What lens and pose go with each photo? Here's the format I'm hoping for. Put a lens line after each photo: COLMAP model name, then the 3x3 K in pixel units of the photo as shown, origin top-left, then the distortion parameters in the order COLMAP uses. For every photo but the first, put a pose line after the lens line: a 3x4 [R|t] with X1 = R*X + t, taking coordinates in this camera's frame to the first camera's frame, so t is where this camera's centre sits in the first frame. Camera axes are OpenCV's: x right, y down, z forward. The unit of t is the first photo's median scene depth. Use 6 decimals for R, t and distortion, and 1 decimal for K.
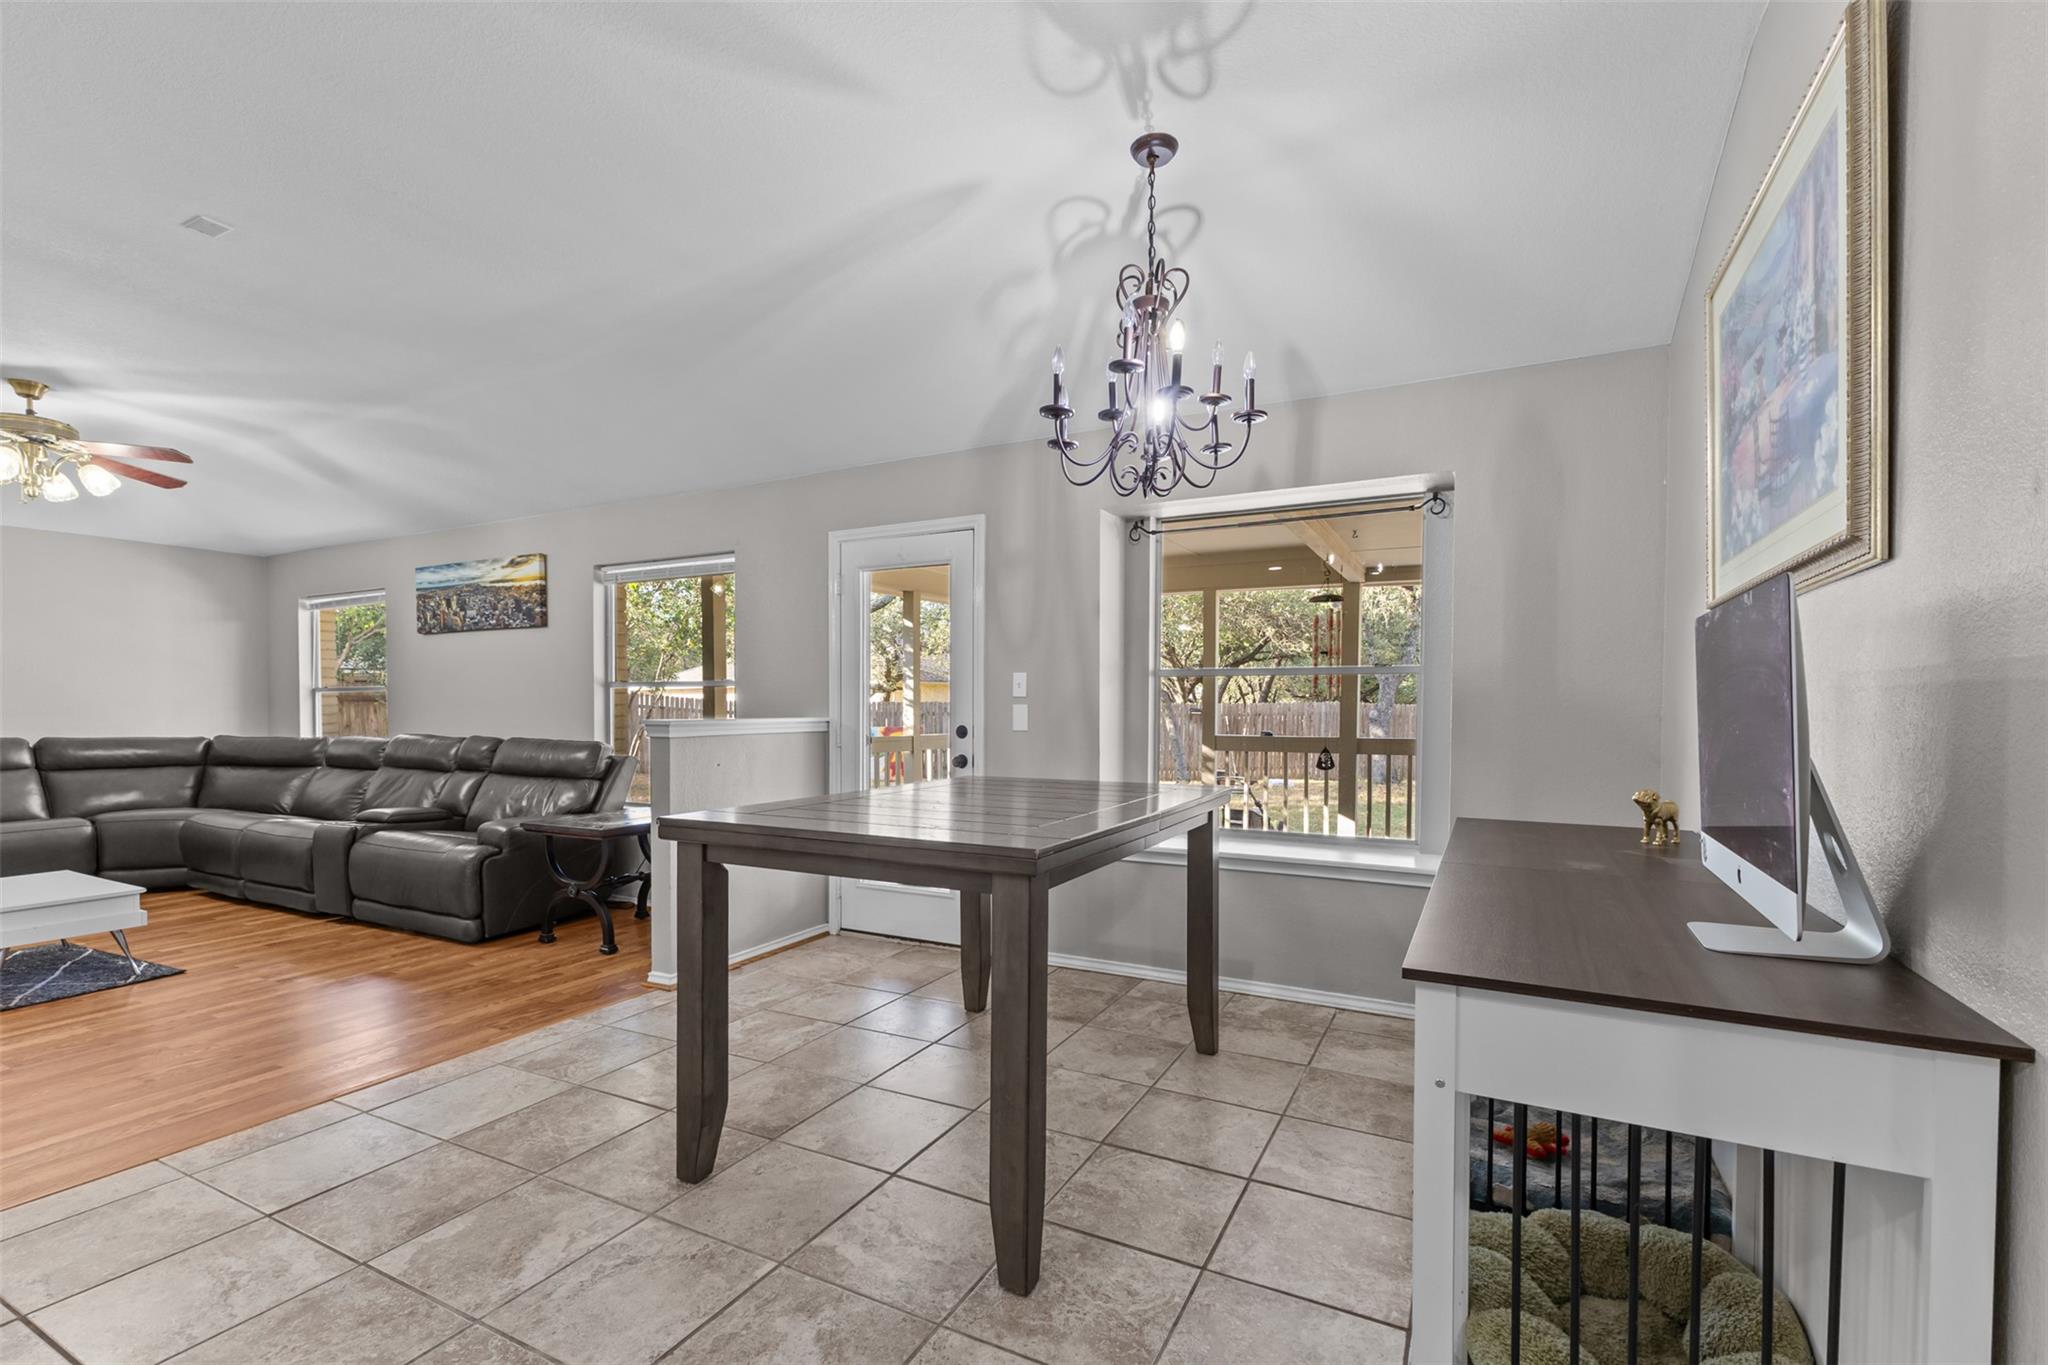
lens RADIAL K [[900.3, 0, 1028.9], [0, 900.3, 724.3], [0, 0, 1]] dist [0.006777, -0.000388]
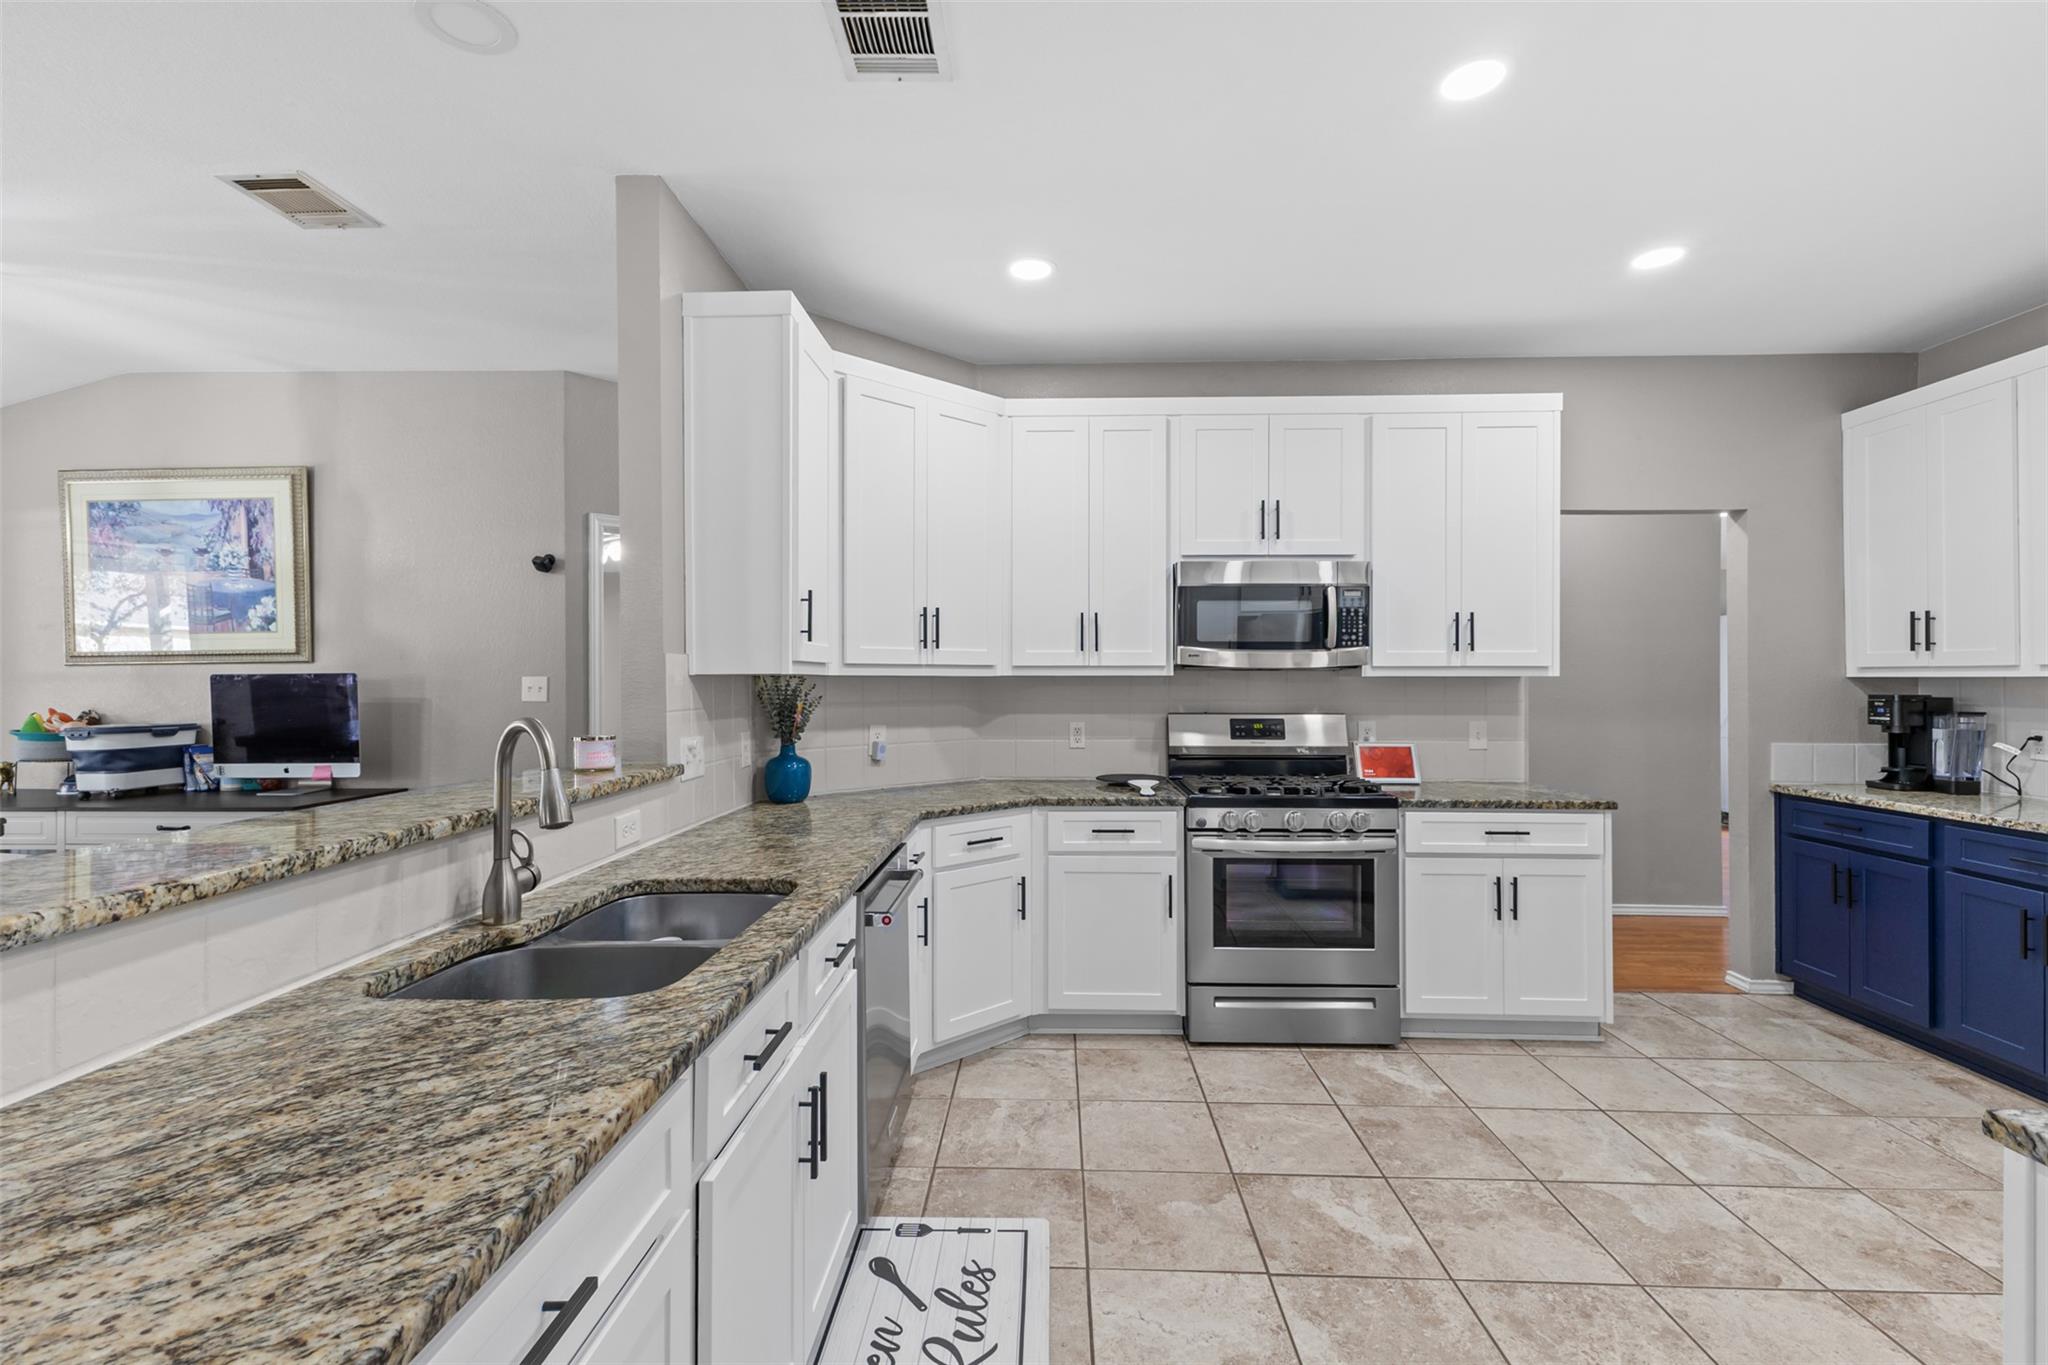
lens RADIAL K [[892.9, 0, 1025.9], [0, 892.9, 674.6], [0, 0, 1]] dist [0.009602, -0.000720]
pose [[-0.425388, 0.007861, 0.904977, -0.653910], [0.022723, 0.999740, 0.001997, -0.019956], [-0.904726, 0.021413, -0.425456, 0.021239]]
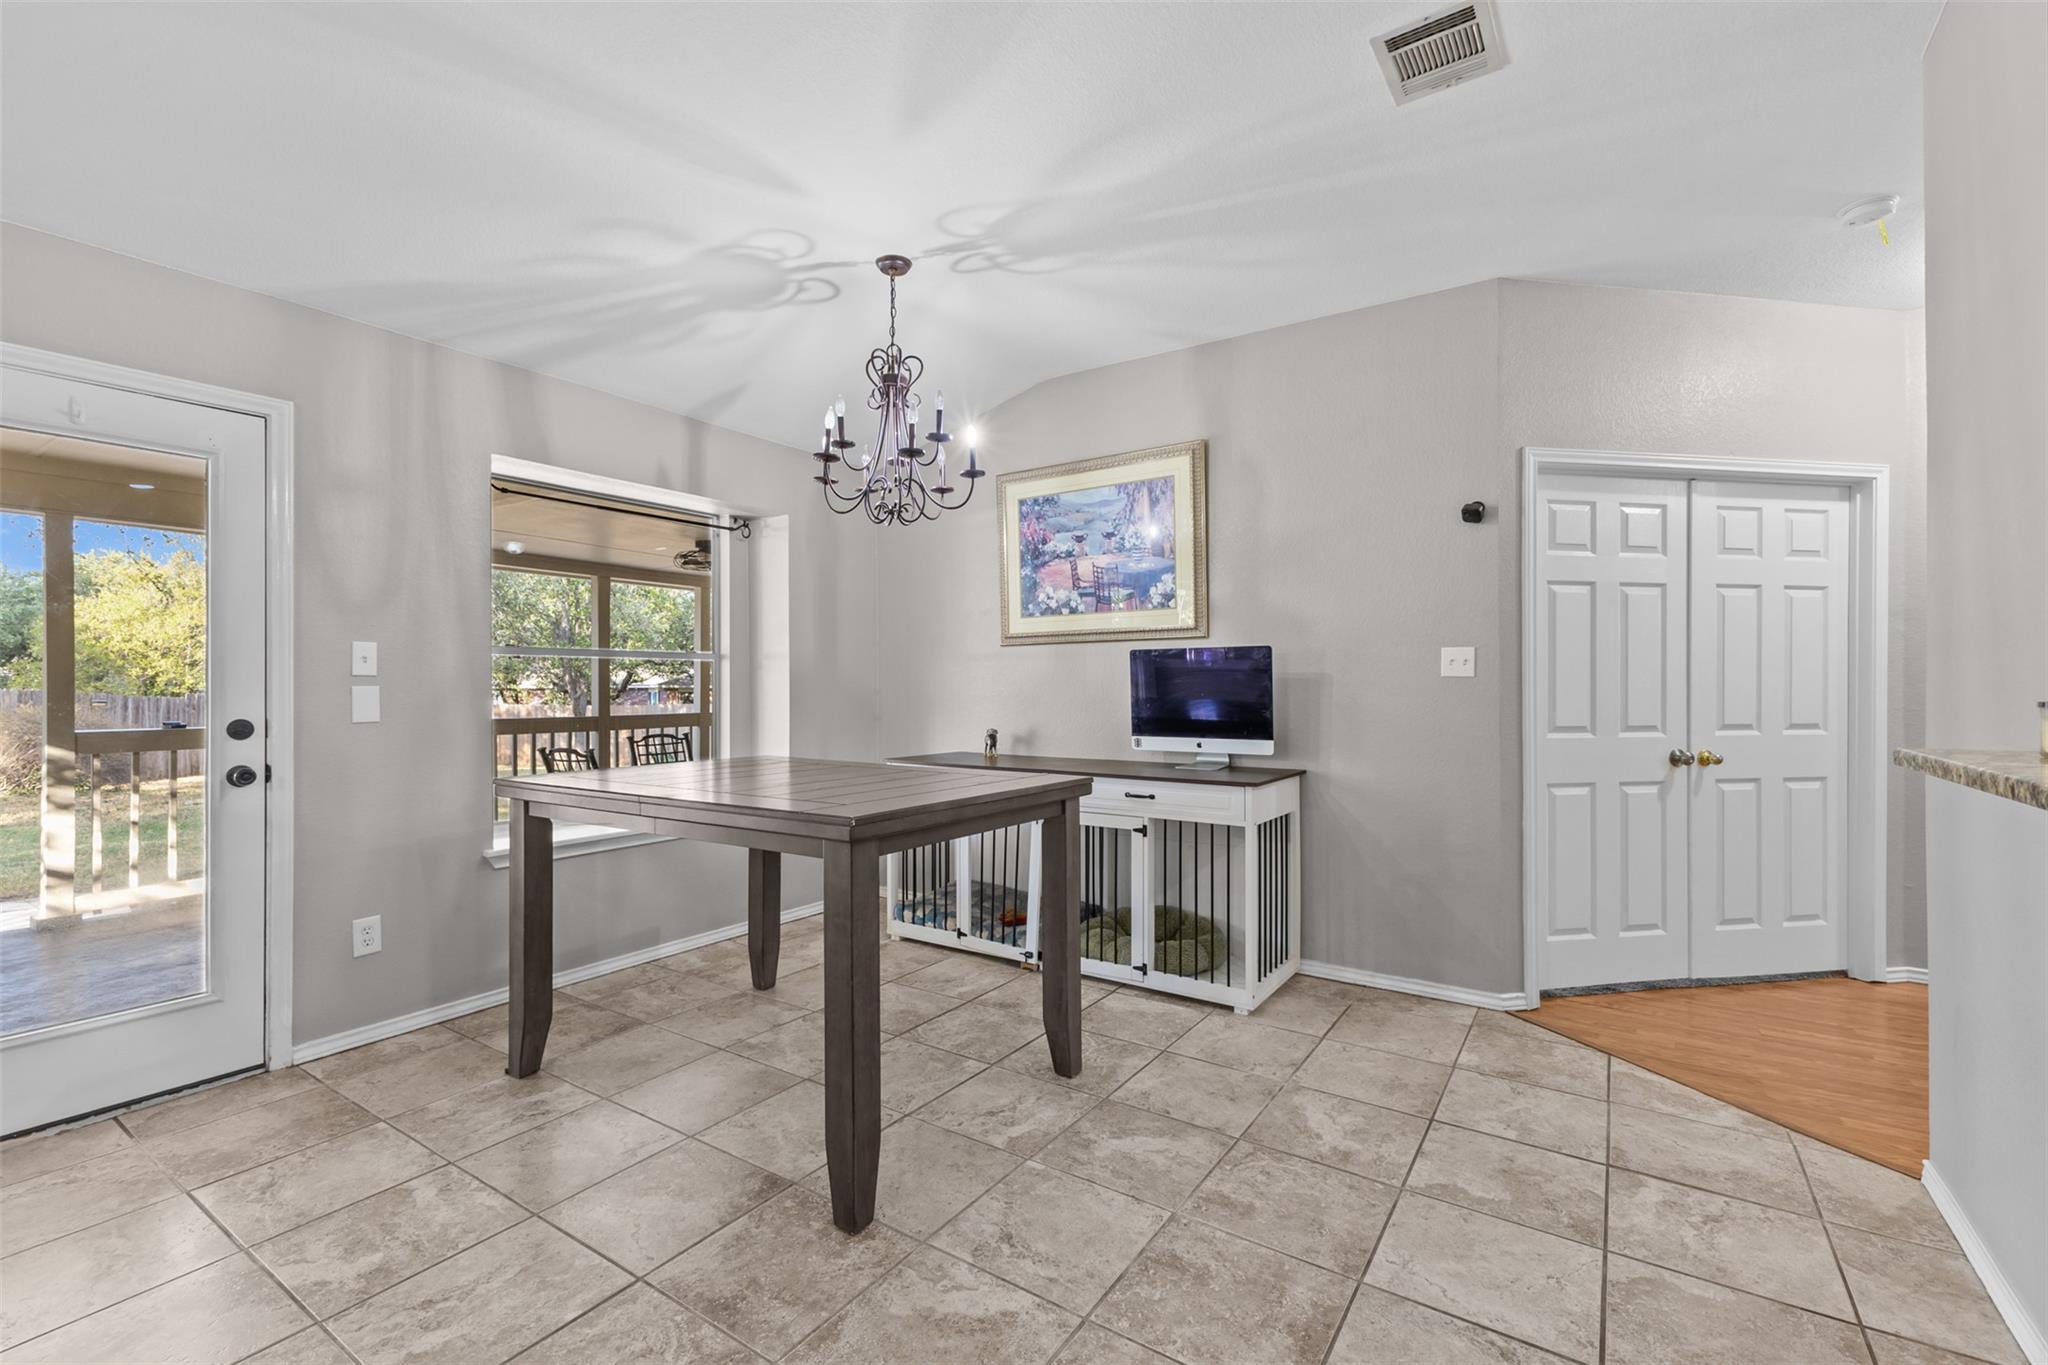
lens RADIAL K [[880.2, 0, 1031.2], [0, 880.2, 681.3], [0, 0, 1]] dist [0.015861, -0.000148]
pose [[0.117920, 0.000256, 0.993023, -0.475462], [0.023374, 0.999722, -0.003034, -0.008141], [-0.992748, 0.023568, 0.117881, 0.281853]]
